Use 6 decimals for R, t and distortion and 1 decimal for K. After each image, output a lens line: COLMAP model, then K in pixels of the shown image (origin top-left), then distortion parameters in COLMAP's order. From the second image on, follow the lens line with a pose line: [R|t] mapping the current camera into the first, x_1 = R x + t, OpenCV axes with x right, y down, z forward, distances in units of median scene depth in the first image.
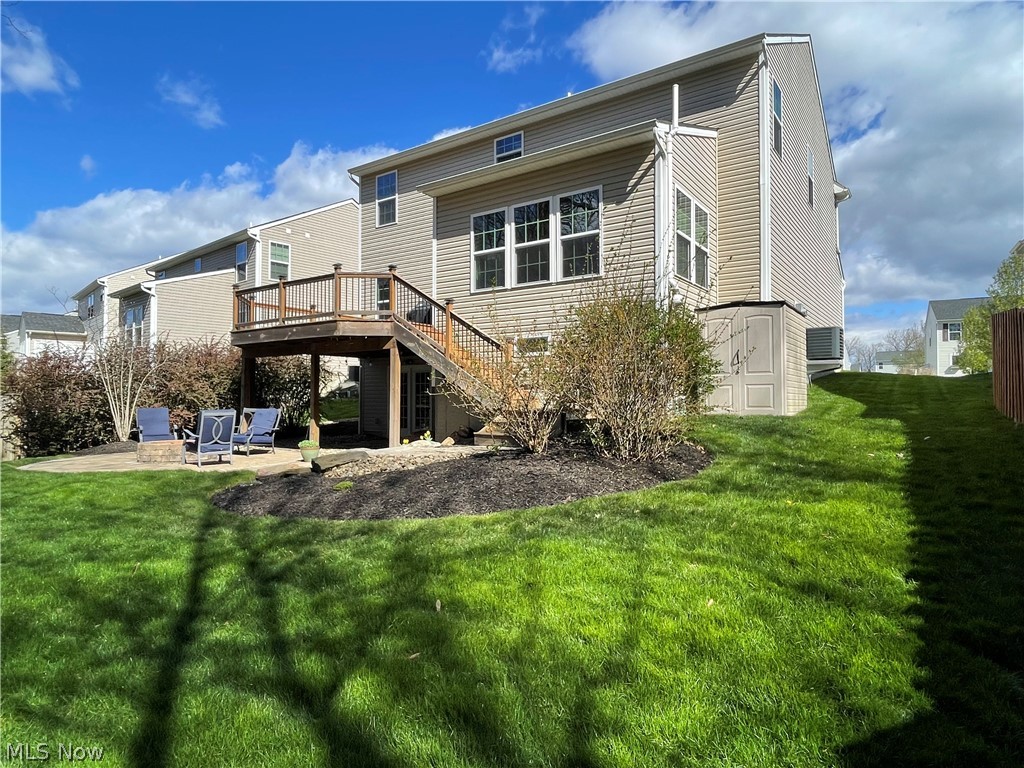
lens RADIAL K [[602.9, 0, 510.9], [0, 602.9, 386.2], [0, 0, 1]] dist [0.003788, -0.009209]
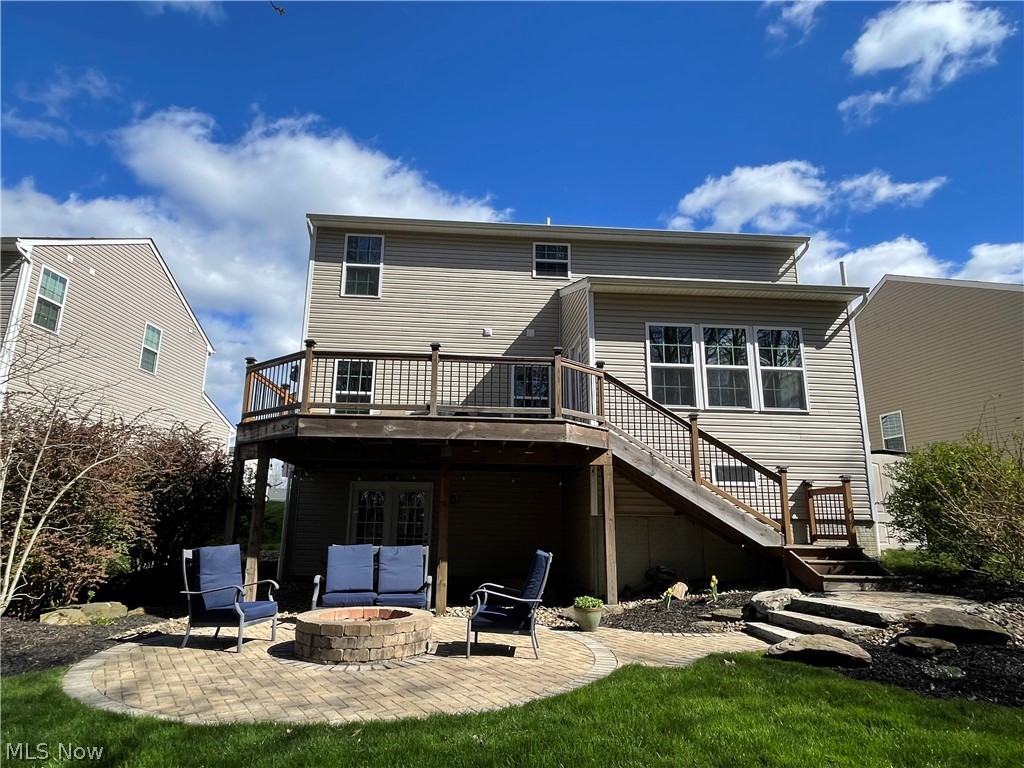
lens RADIAL K [[602.9, 0, 510.6], [0, 602.9, 383.1], [0, 0, 1]] dist [0.003788, -0.009209]
pose [[0.766792, 0.157956, 0.622158, -0.787741], [-0.022798, 0.975340, -0.219525, 0.007912], [-0.641491, 0.154146, 0.751484, 0.475738]]
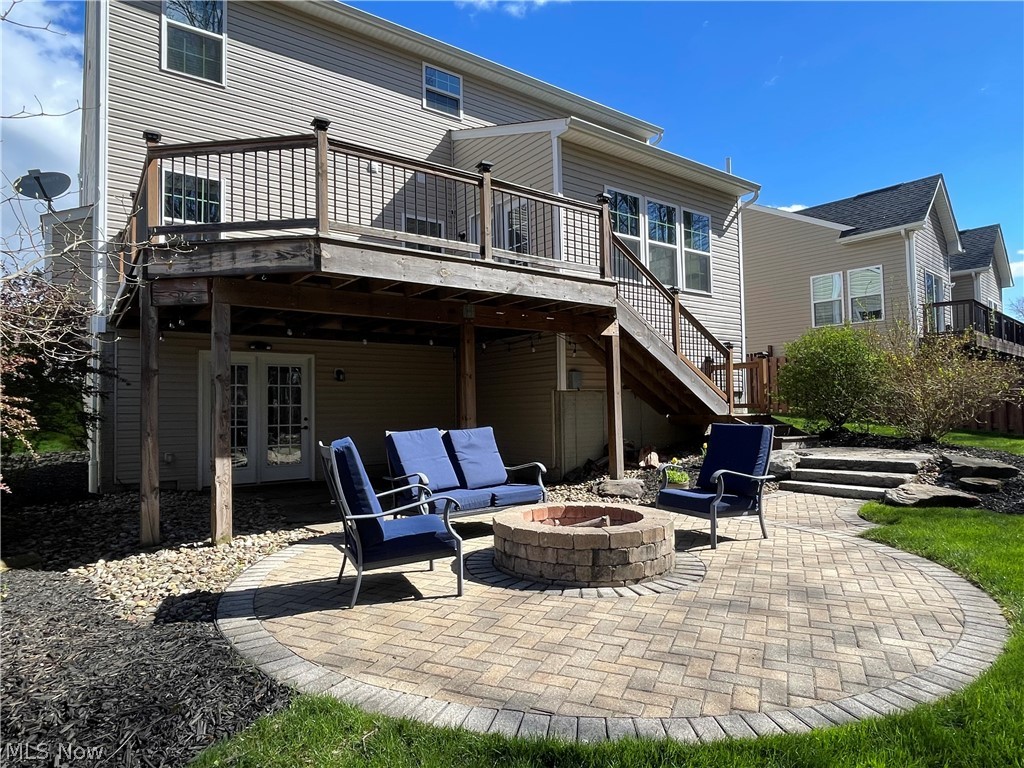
lens RADIAL K [[602.9, 0, 505.5], [0, 602.9, 384.5], [0, 0, 1]] dist [0.003788, -0.009209]
pose [[0.317601, 0.032273, 0.947675, -0.909602], [0.002683, 0.999386, -0.034933, 0.020197], [-0.948221, 0.013637, 0.317320, 0.888014]]
